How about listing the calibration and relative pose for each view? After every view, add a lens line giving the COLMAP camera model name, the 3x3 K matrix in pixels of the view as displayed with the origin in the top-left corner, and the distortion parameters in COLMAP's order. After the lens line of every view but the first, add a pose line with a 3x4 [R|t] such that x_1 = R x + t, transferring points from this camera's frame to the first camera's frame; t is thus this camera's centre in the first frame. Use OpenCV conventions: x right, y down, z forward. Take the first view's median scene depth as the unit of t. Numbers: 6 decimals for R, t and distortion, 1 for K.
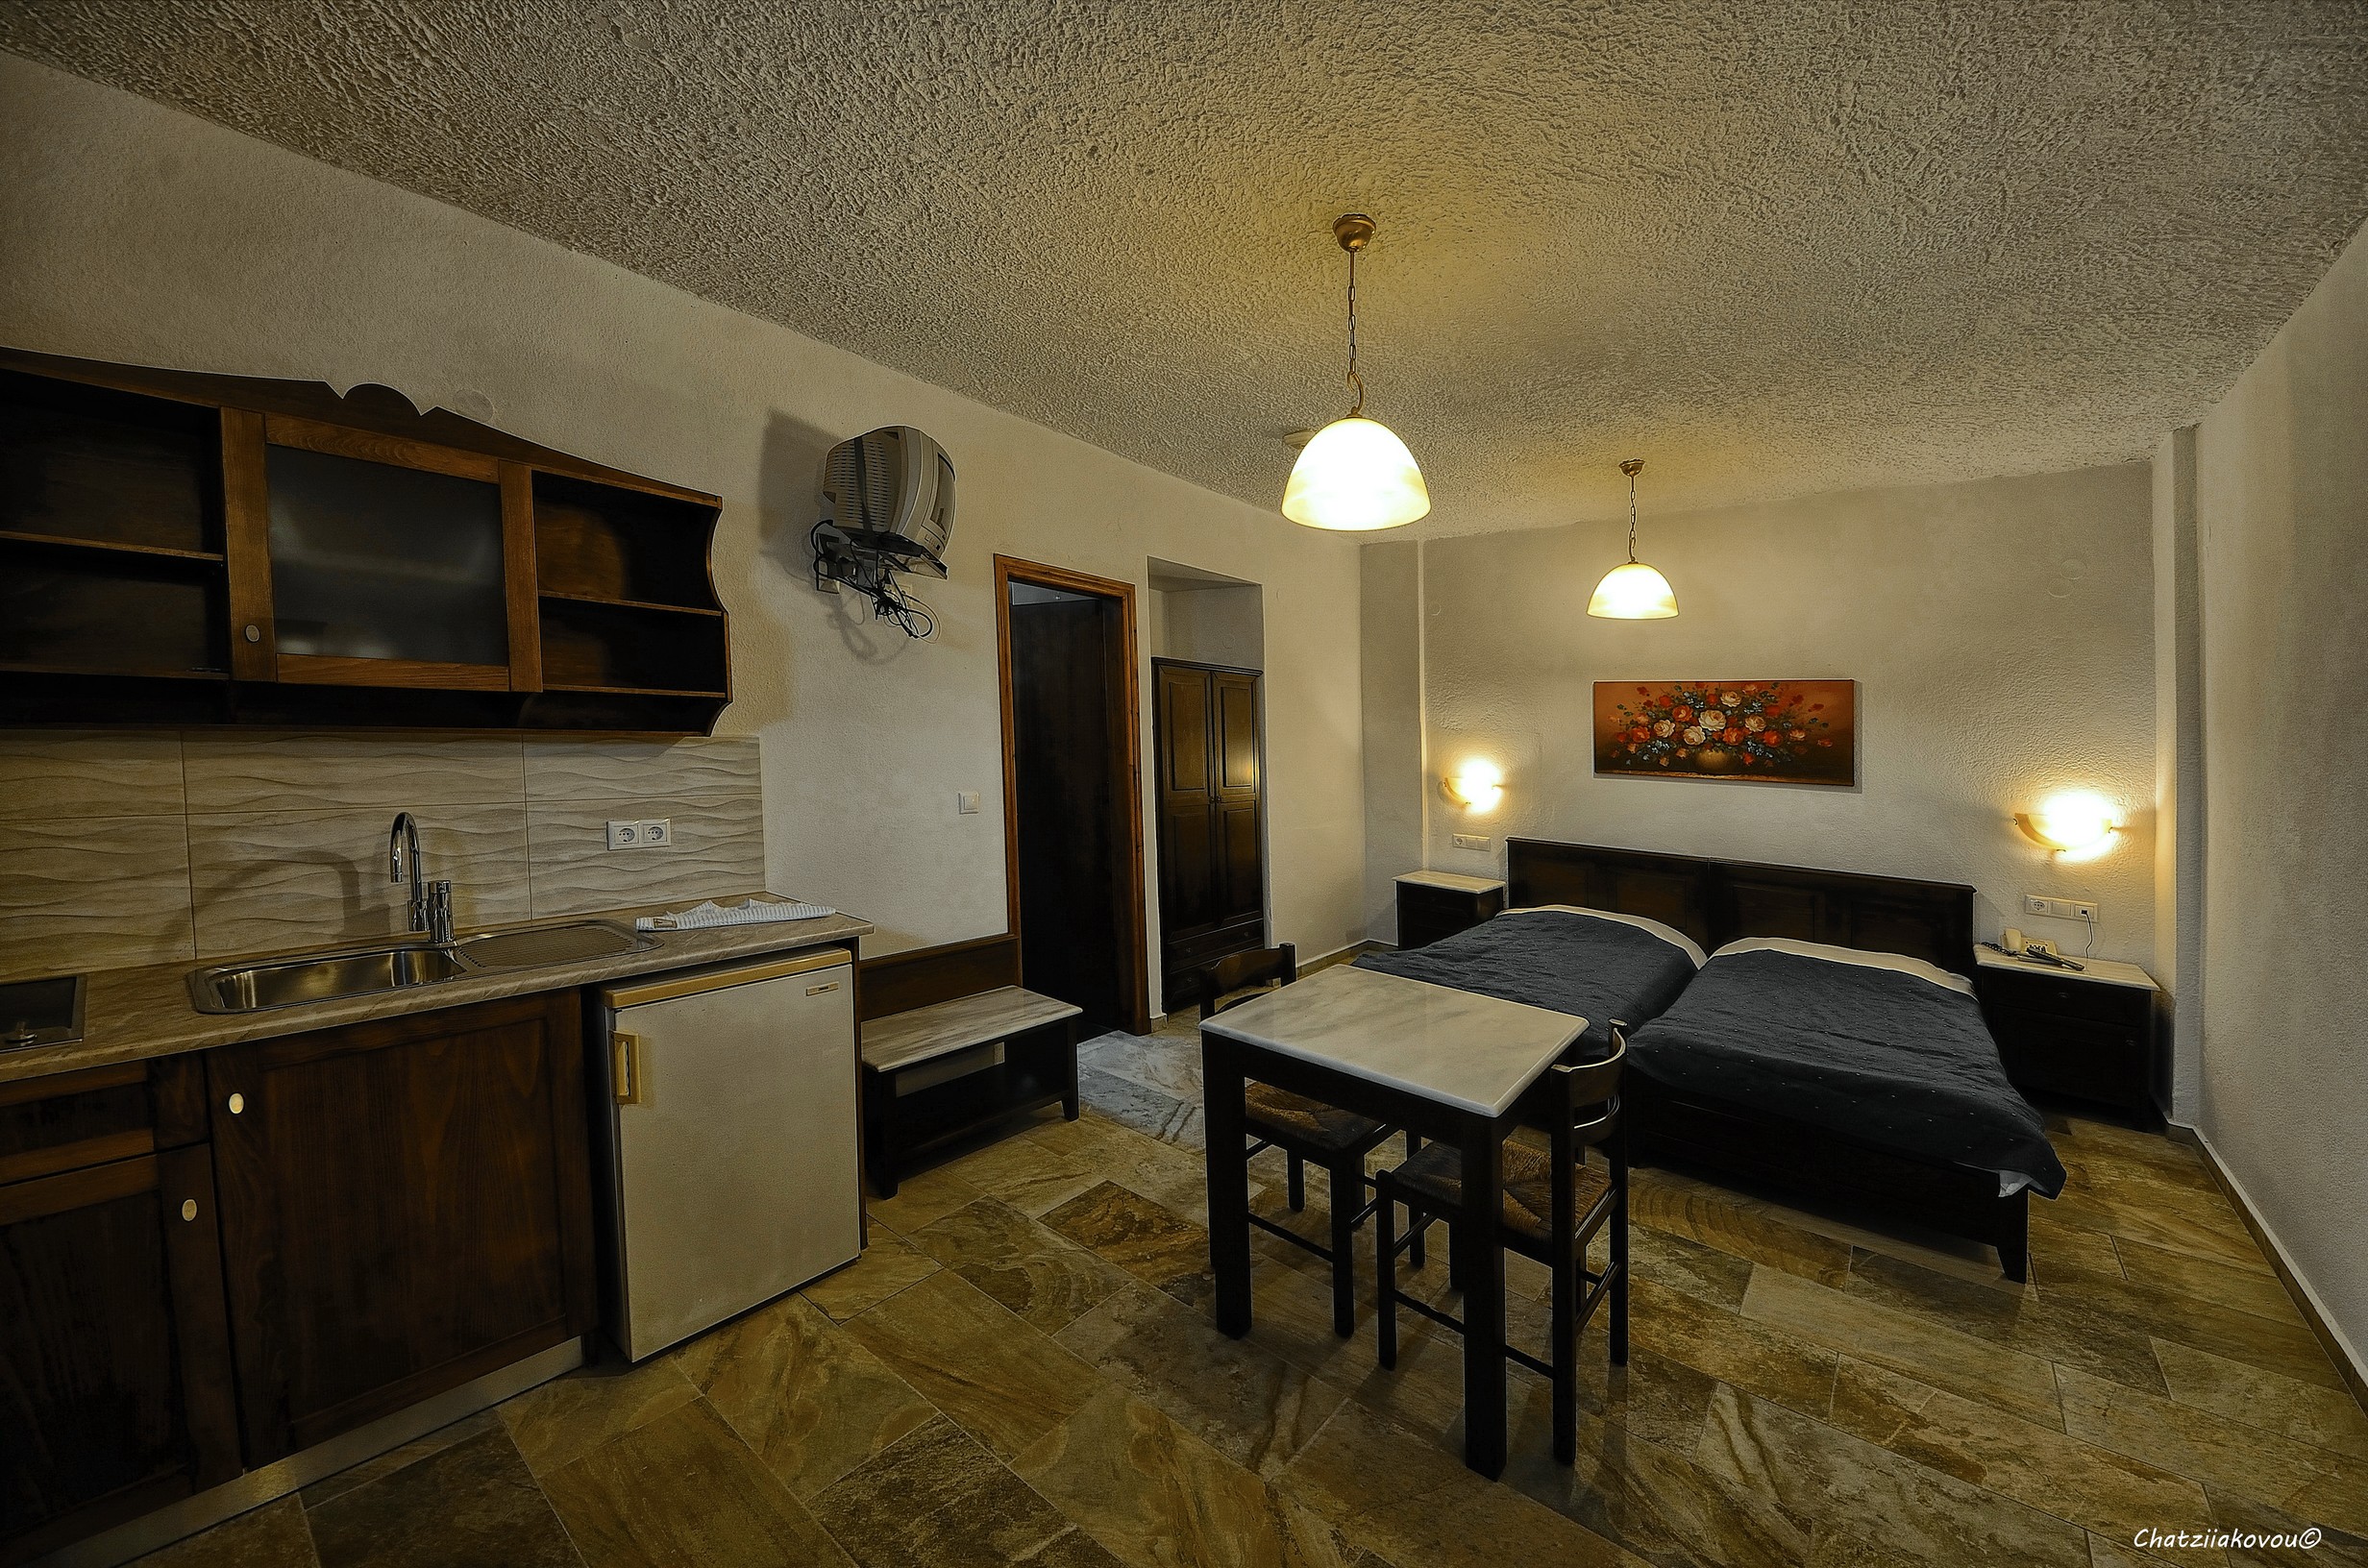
lens RADIAL K [[908.9, 0, 1184.9], [0, 908.9, 803.4], [0, 0, 1]] dist [0.074054, -0.043761]
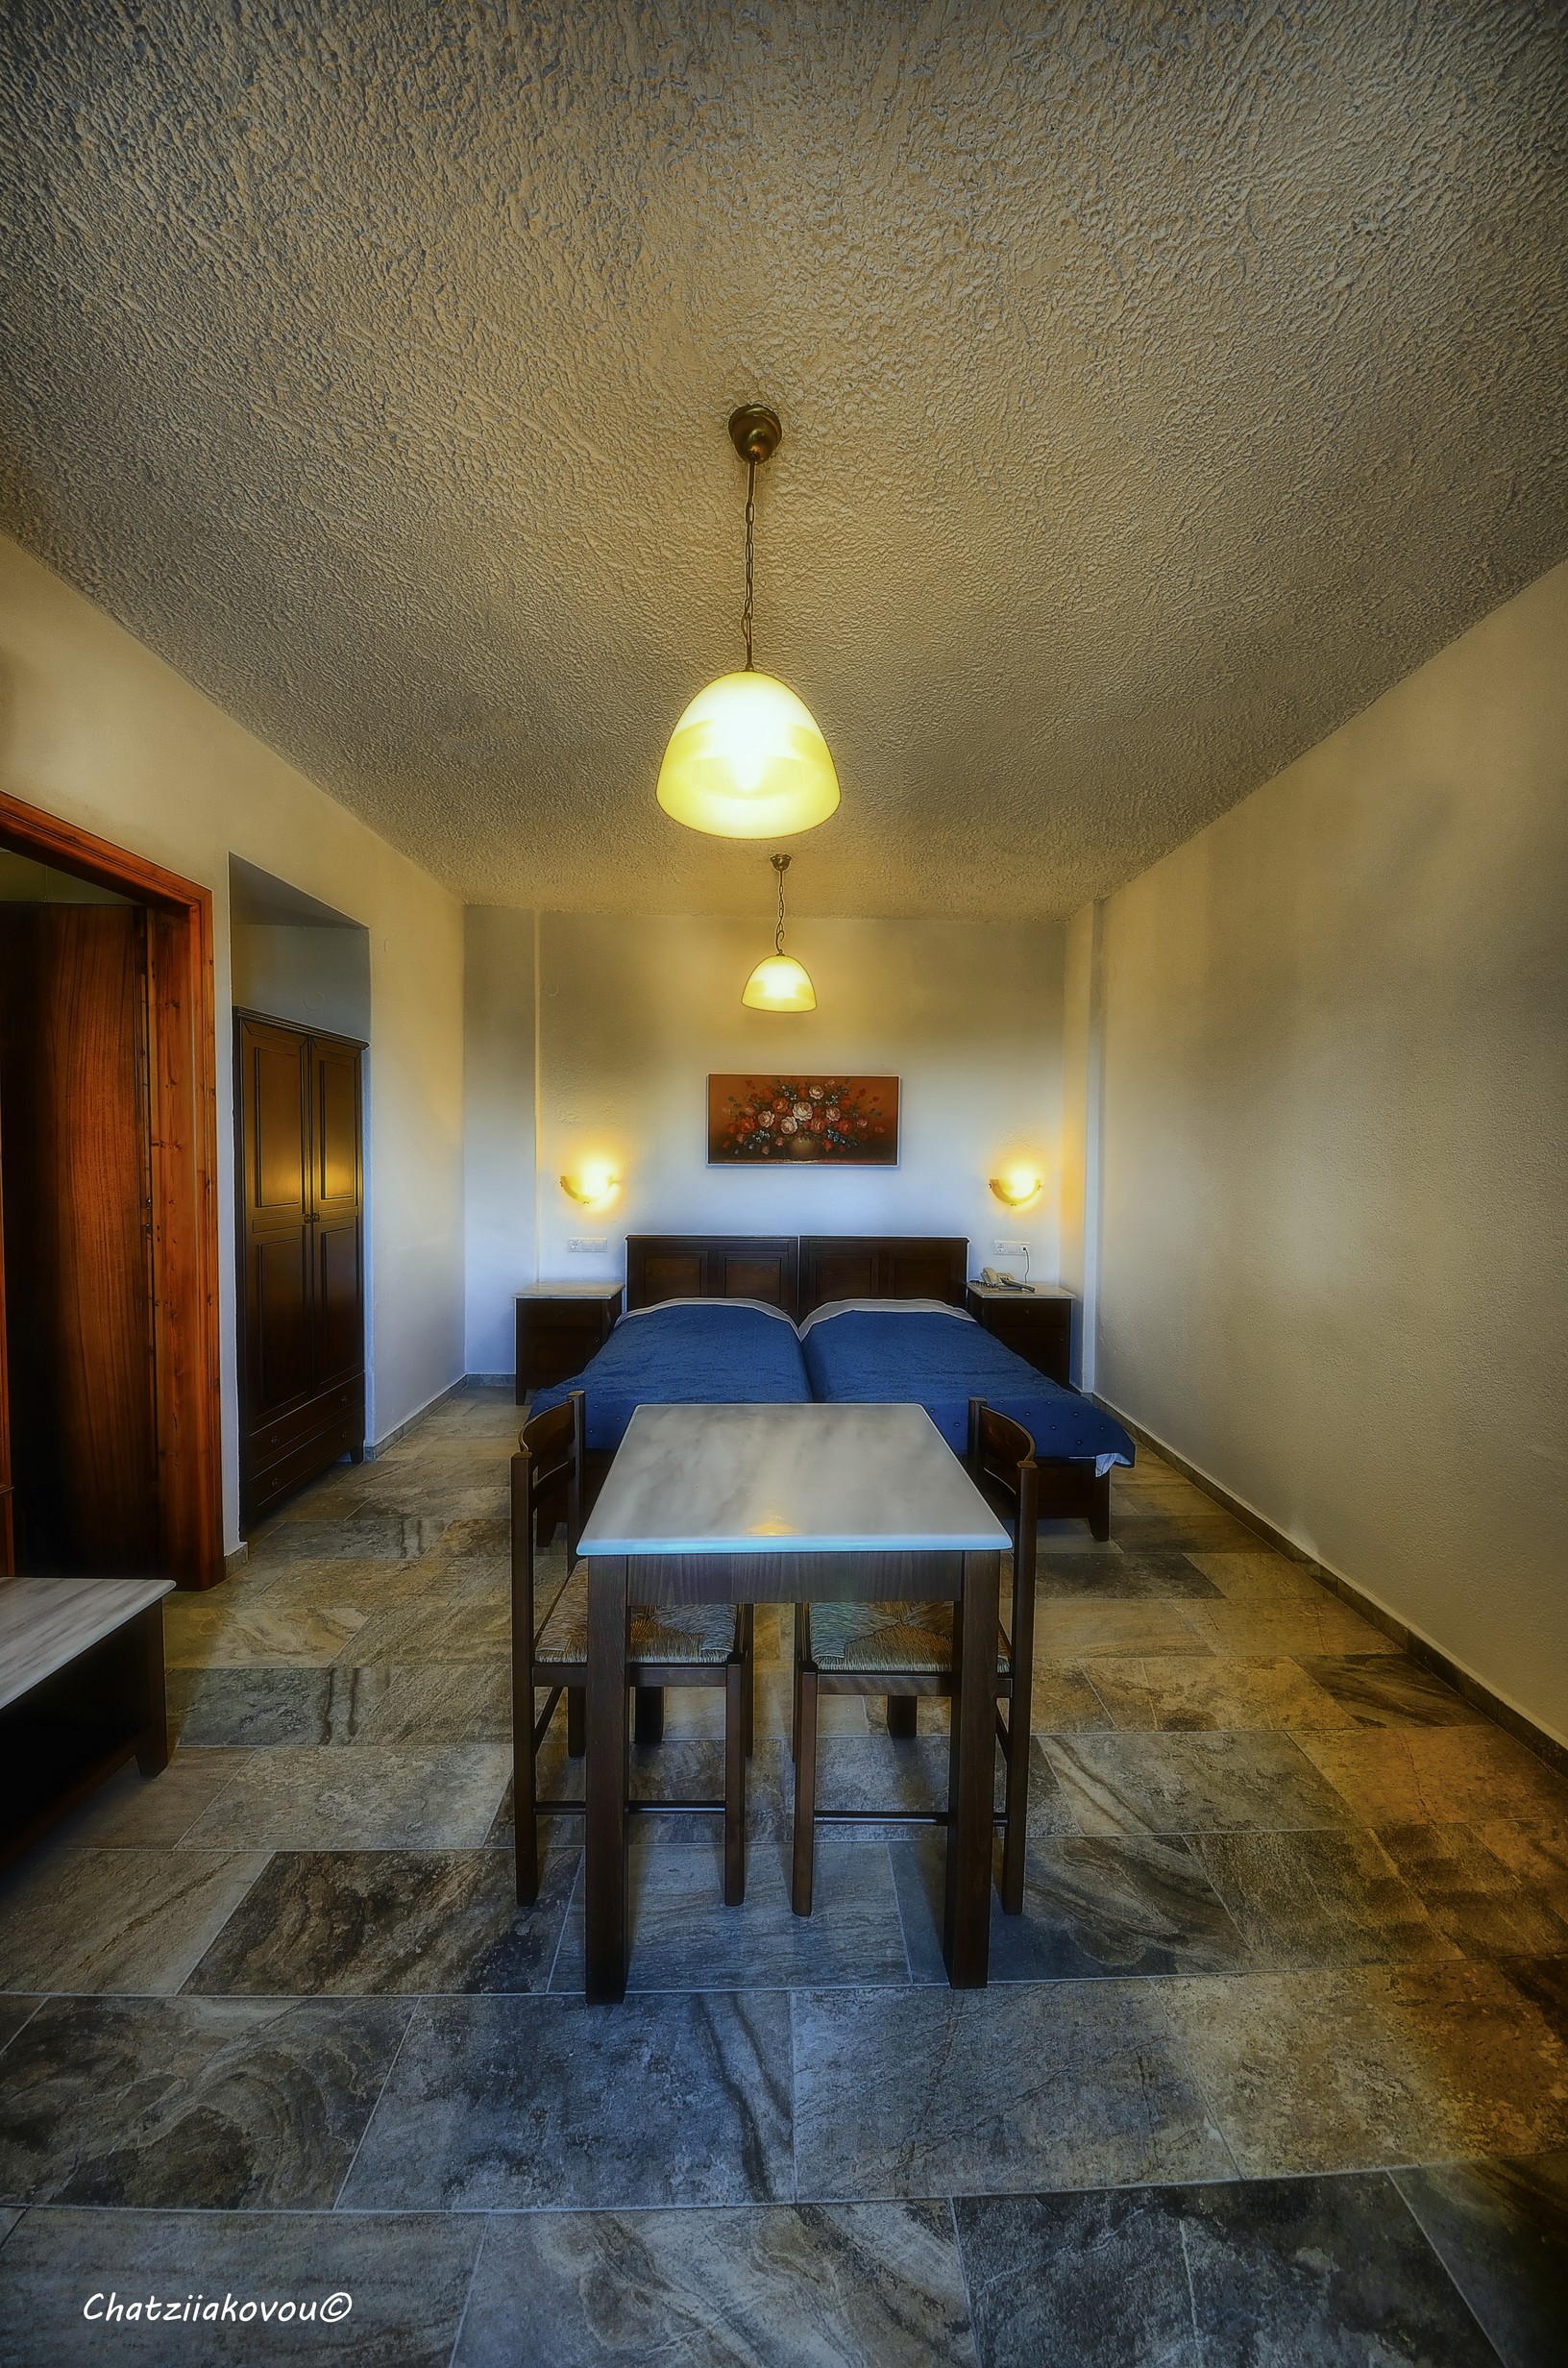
lens RADIAL K [[885.2, 0, 784.0], [0, 885.2, 1184.0], [0, 0, 1]] dist [0.000699, -0.006554]
pose [[0.752002, -0.060326, 0.656394, -0.163546], [0.071536, 0.997391, 0.009709, -0.018177], [-0.655267, 0.039655, 0.754355, 0.266620]]
